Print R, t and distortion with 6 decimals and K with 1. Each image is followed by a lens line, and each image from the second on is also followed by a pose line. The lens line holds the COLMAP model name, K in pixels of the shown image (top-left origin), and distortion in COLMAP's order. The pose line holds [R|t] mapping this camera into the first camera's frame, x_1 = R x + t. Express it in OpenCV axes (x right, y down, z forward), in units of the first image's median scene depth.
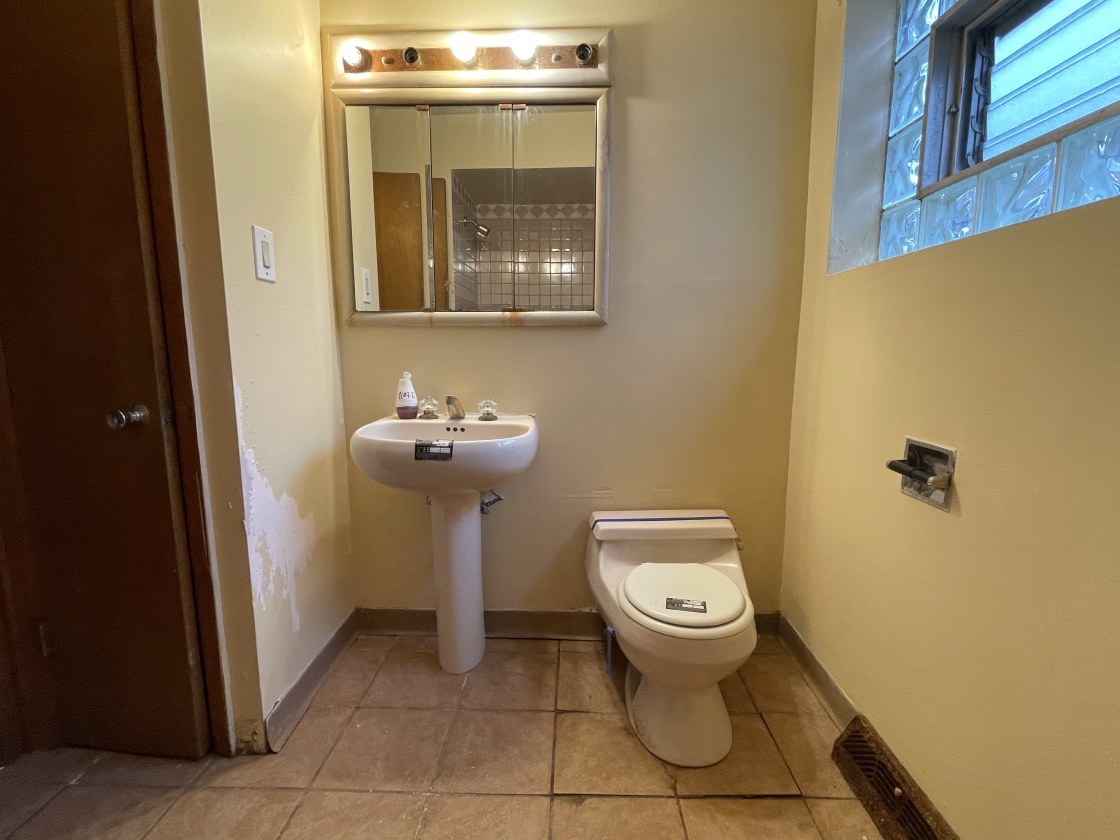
lens RADIAL K [[522.8, 0, 560.0], [0, 522.8, 420.0], [0, 0, 1]] dist [-0.012557, -0.000258]
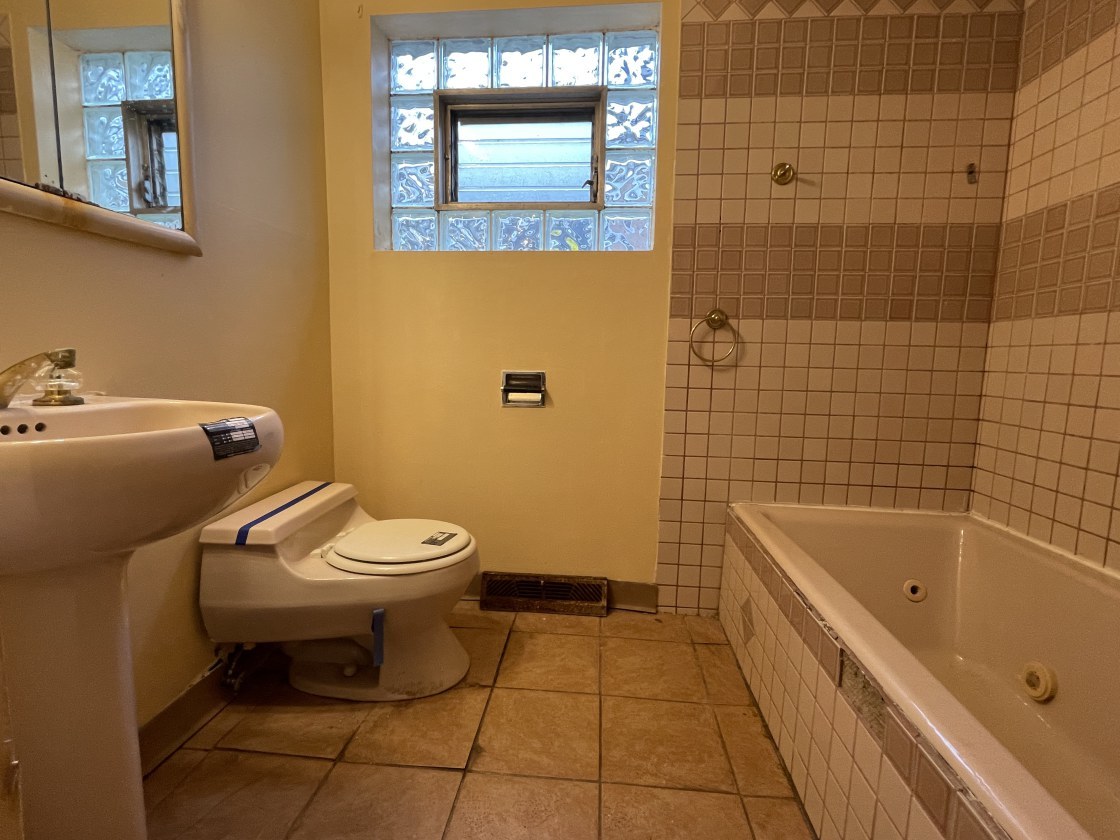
lens RADIAL K [[522.8, 0, 560.0], [0, 522.8, 420.0], [0, 0, 1]] dist [-0.012557, -0.000258]
pose [[0.054833, -0.118071, 0.991490, -0.768617], [0.123309, 0.986184, 0.110620, 0.022309], [-0.990852, 0.116194, 0.068635, 0.629539]]
